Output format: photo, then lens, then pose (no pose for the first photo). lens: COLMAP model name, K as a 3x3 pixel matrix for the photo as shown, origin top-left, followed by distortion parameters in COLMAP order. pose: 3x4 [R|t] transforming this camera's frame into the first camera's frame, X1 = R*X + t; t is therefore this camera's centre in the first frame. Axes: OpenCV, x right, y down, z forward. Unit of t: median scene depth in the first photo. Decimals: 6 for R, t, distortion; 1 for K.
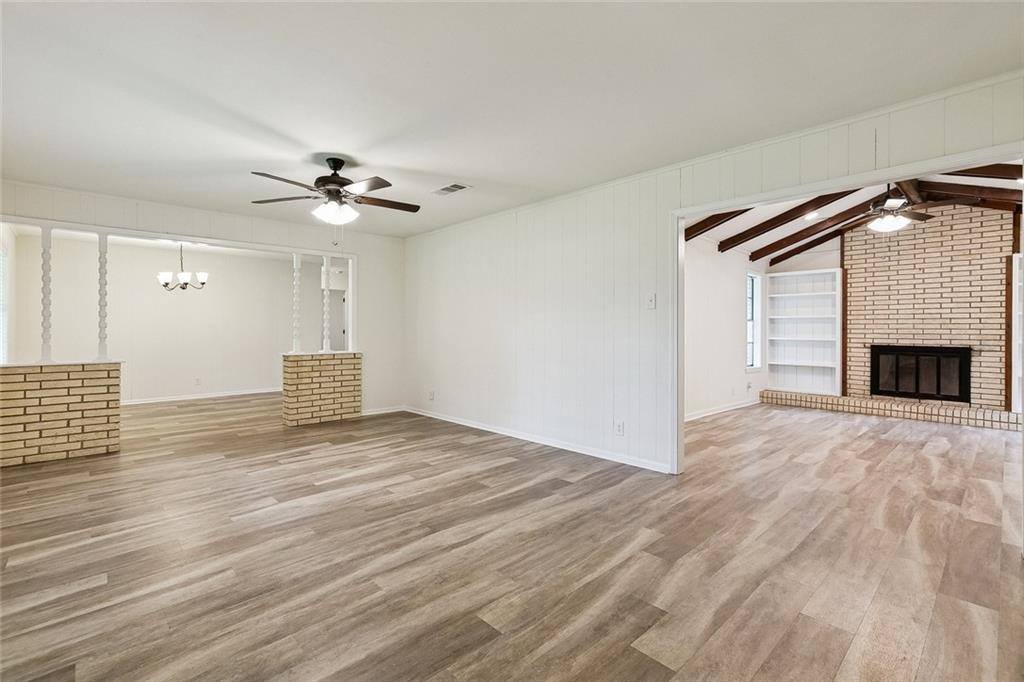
lens RADIAL K [[459.3, 0, 506.4], [0, 459.3, 332.7], [0, 0, 1]] dist [0.004025, 0.001421]
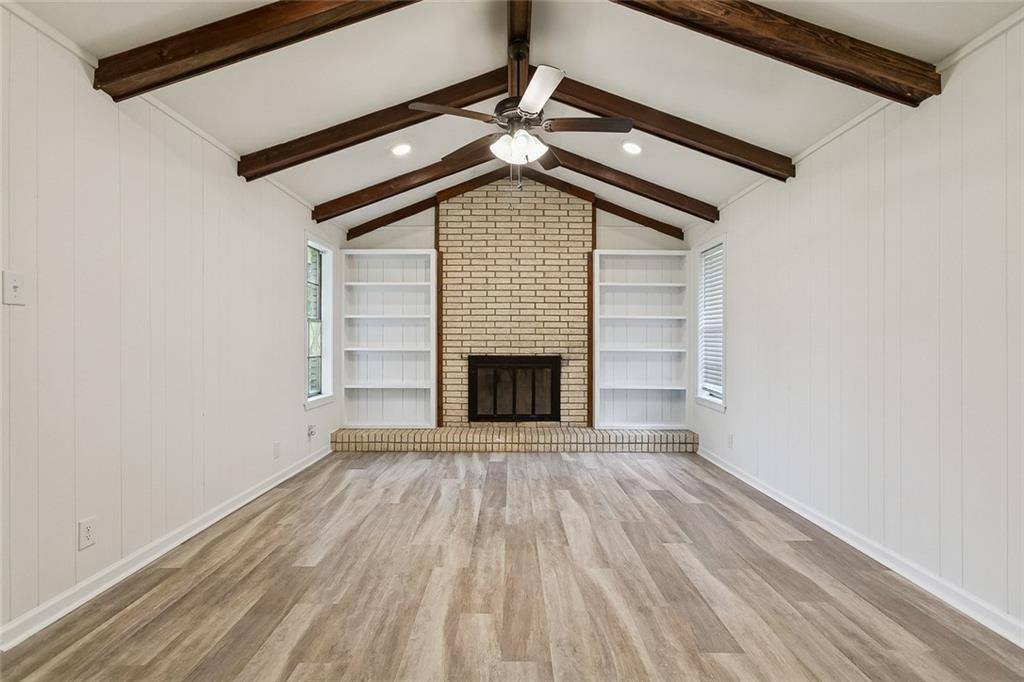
lens RADIAL K [[459.3, 0, 506.4], [0, 459.3, 332.7], [0, 0, 1]] dist [0.004025, 0.001421]
pose [[0.686210, 0.004627, 0.727389, 0.291023], [0.006578, 0.999899, -0.012566, -0.001021], [-0.727374, 0.013408, 0.686110, 0.444804]]
